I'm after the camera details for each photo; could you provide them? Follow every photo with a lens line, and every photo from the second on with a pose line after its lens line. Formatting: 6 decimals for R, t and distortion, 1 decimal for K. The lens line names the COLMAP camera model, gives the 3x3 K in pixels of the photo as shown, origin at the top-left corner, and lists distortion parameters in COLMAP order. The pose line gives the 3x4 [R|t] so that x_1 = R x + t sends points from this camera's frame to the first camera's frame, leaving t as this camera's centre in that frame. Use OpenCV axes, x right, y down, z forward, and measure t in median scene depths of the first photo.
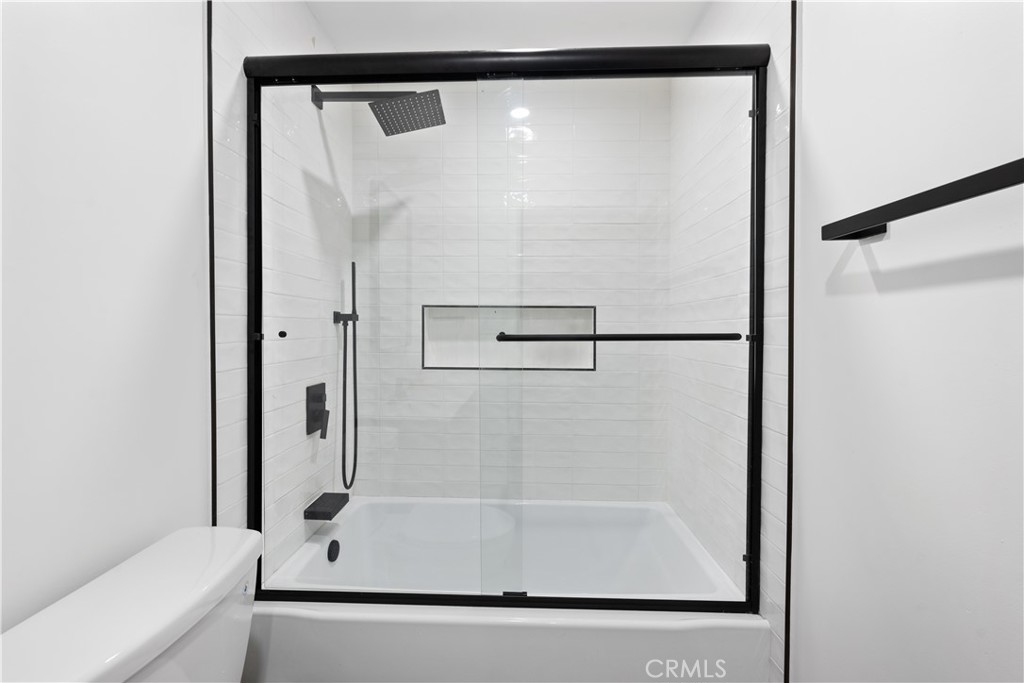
lens RADIAL K [[412.1, 0, 509.9], [0, 412.1, 334.5], [0, 0, 1]] dist [-0.000512, -0.000121]
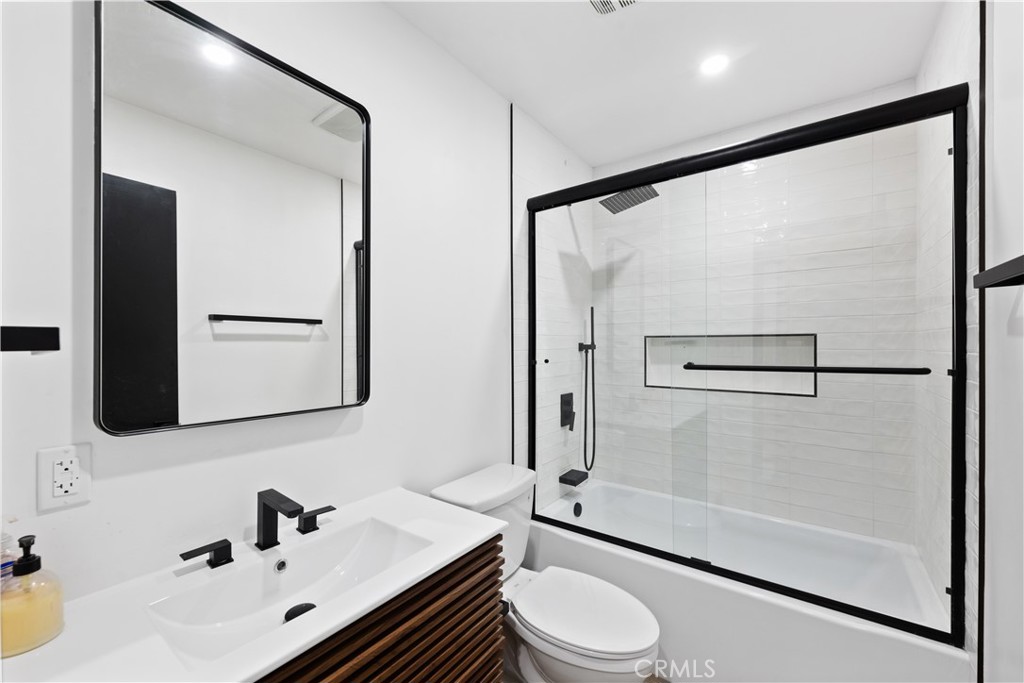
lens RADIAL K [[410.0, 0, 512.1], [0, 410.0, 351.8], [0, 0, 1]] dist [0.002252, 0.000258]
pose [[0.827395, 0.003082, -0.561612, 0.188411], [-0.002952, 0.999995, 0.001140, -0.028557], [0.561612, 0.000714, 0.827400, -0.319827]]
